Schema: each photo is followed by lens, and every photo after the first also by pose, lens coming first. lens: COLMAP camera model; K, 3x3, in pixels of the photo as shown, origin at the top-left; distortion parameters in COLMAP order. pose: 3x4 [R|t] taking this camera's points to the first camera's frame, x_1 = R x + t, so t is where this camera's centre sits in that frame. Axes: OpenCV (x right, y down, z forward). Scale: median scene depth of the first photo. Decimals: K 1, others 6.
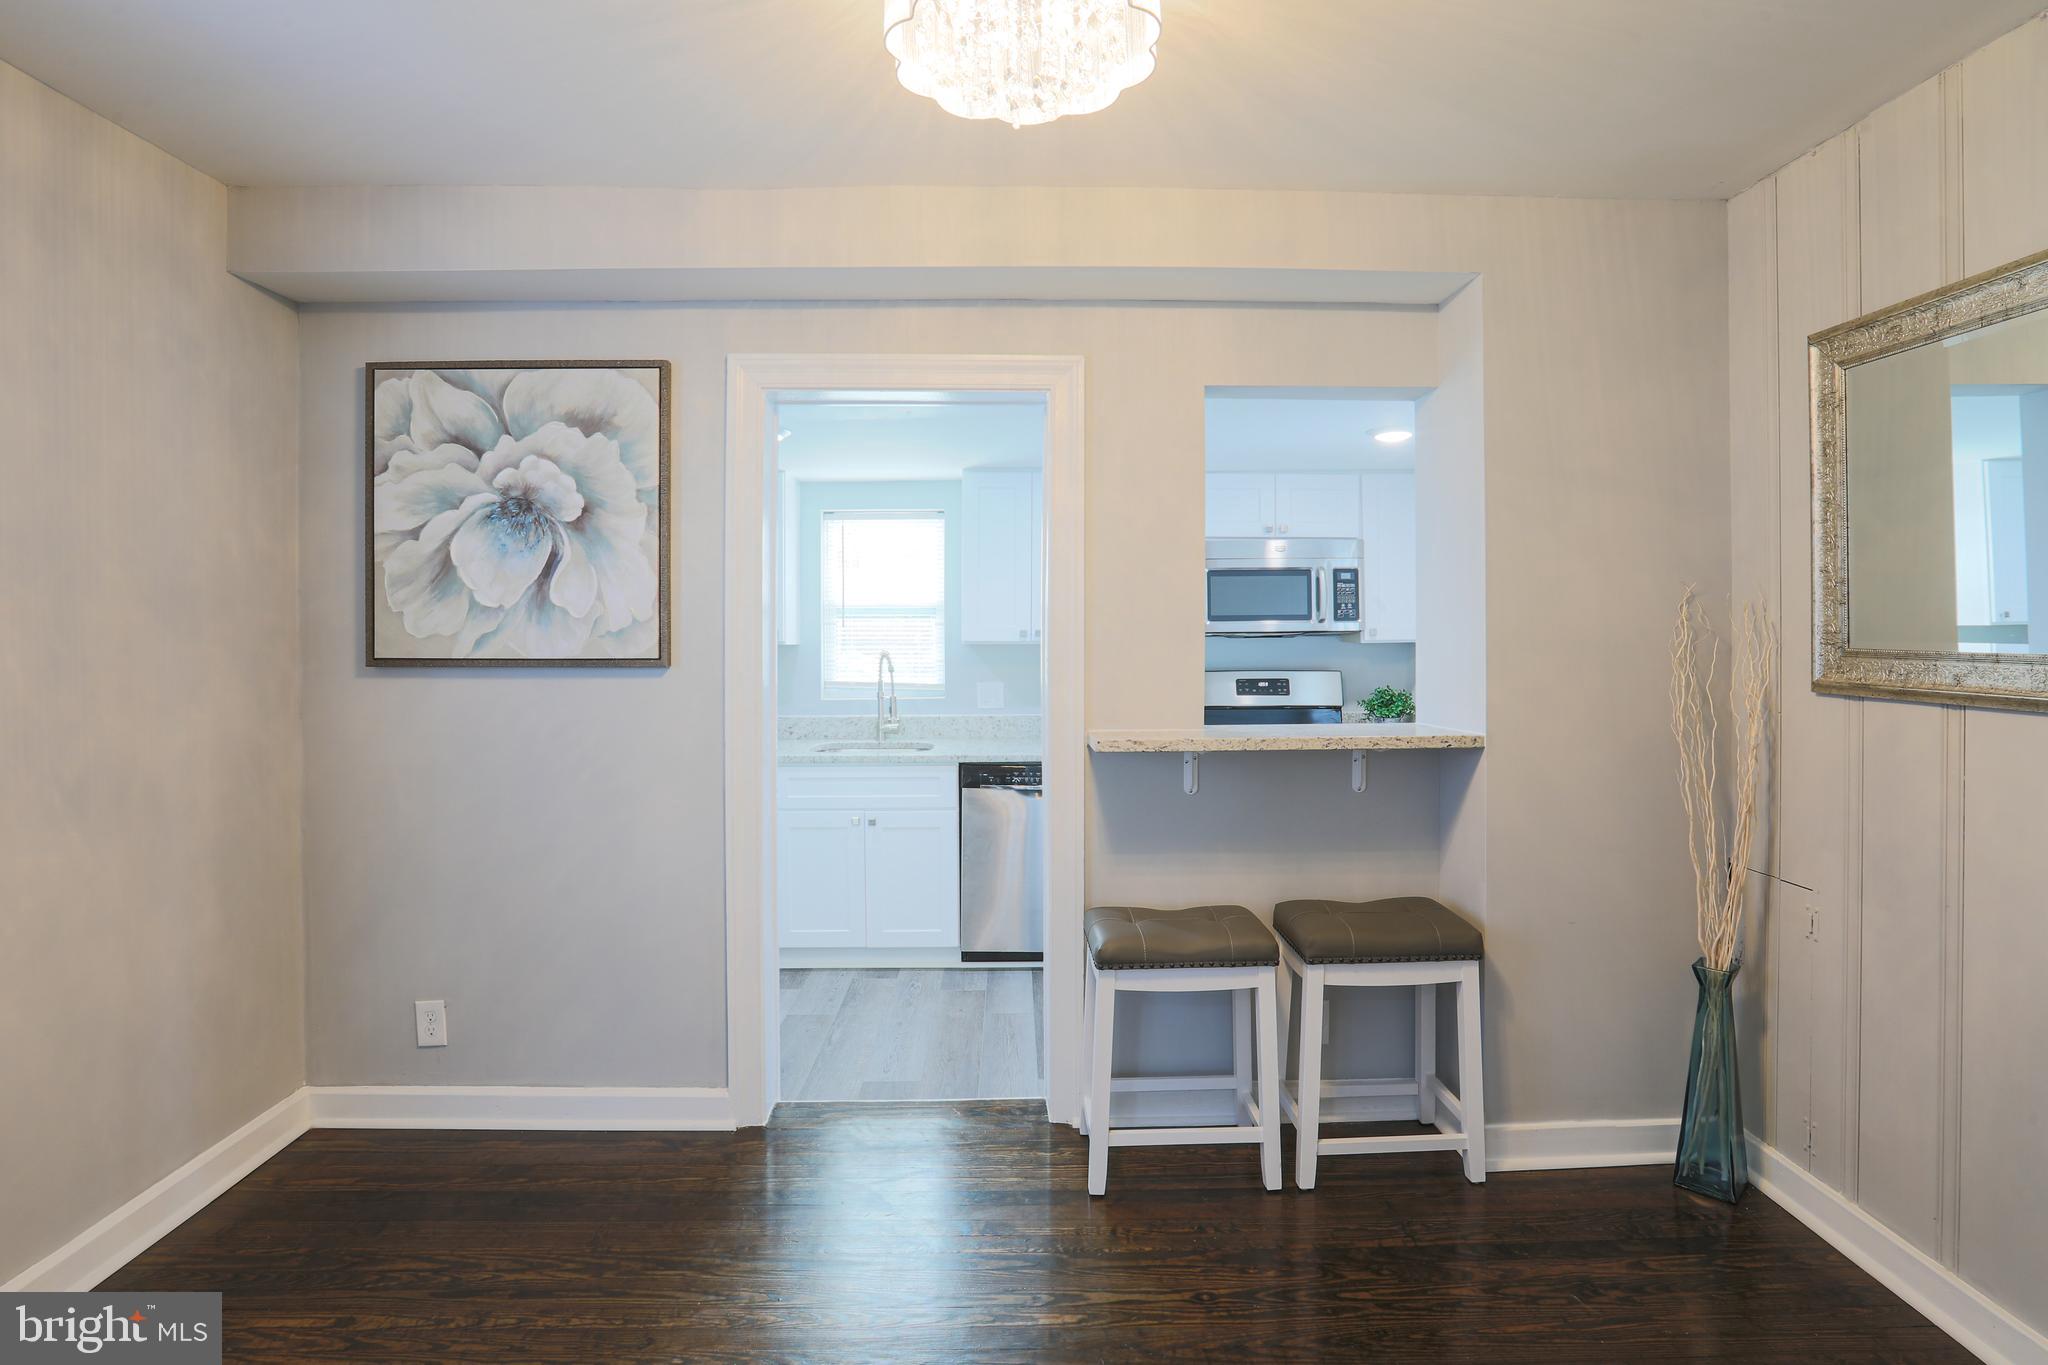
lens RADIAL K [[1021.6, 0, 1050.1], [0, 1021.6, 640.6], [0, 0, 1]] dist [-0.069869, 0.020349]
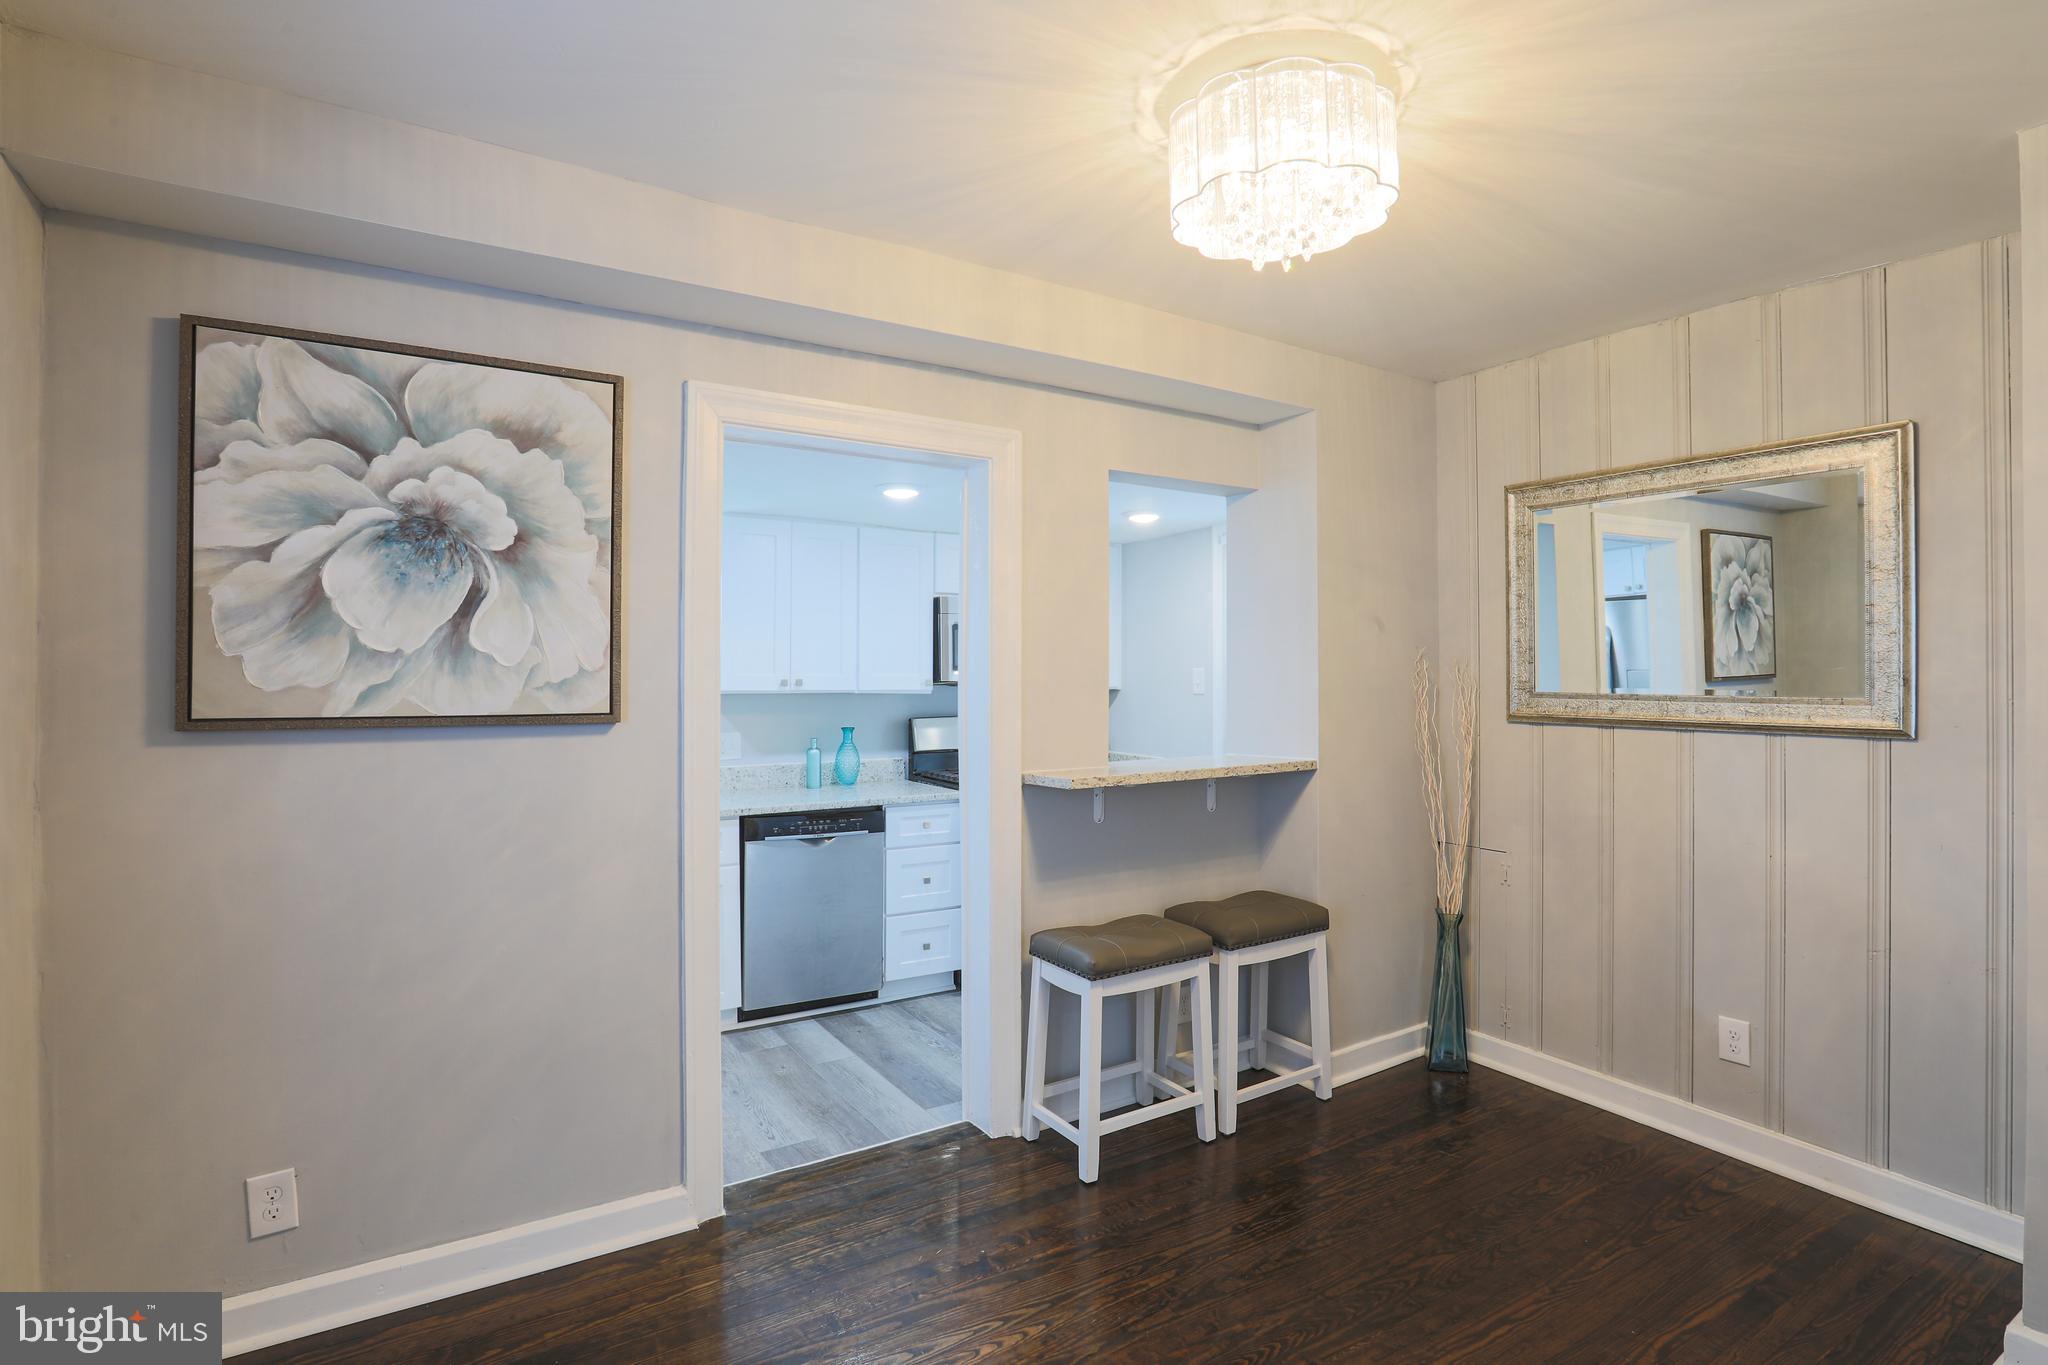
lens RADIAL K [[985.8, 0, 1069.8], [0, 985.8, 673.4], [0, 0, 1]] dist [-0.072050, 0.018418]
pose [[0.849026, 0.002972, 0.528343, -0.496608], [0.004325, 0.999912, -0.012576, -0.004587], [-0.528334, 0.012963, 0.848938, 0.074074]]
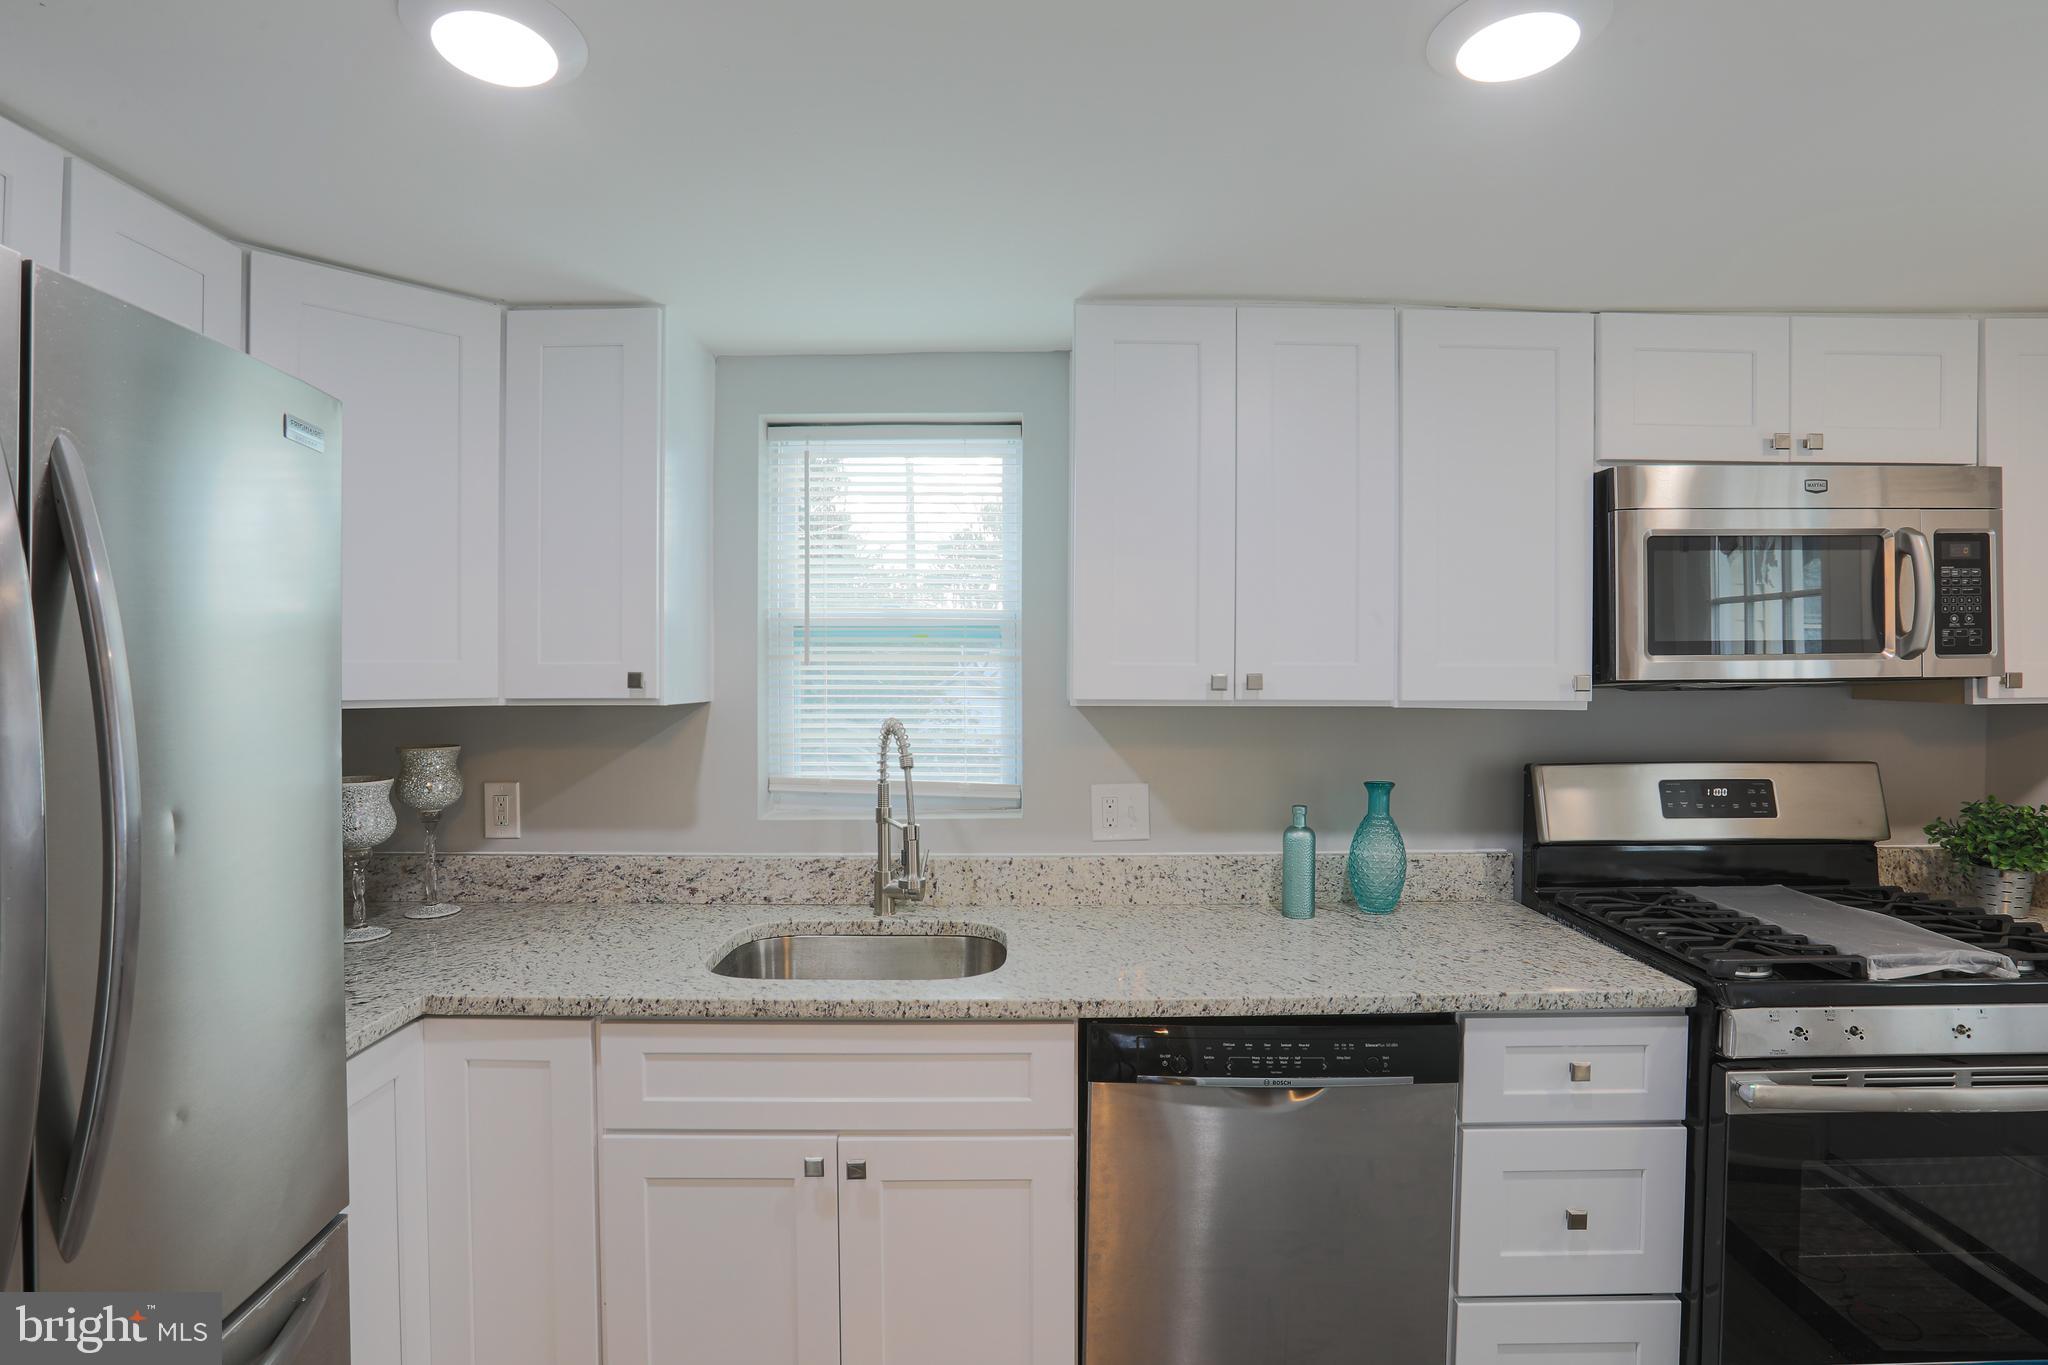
lens RADIAL K [[1032.0, 0, 1045.4], [0, 1032.0, 669.4], [0, 0, 1]] dist [-0.057562, 0.019177]
pose [[0.999718, 0.002749, -0.023570, -0.148143], [-0.002842, 0.999988, -0.003909, -0.017510], [0.023559, 0.003975, 0.999715, 0.962994]]
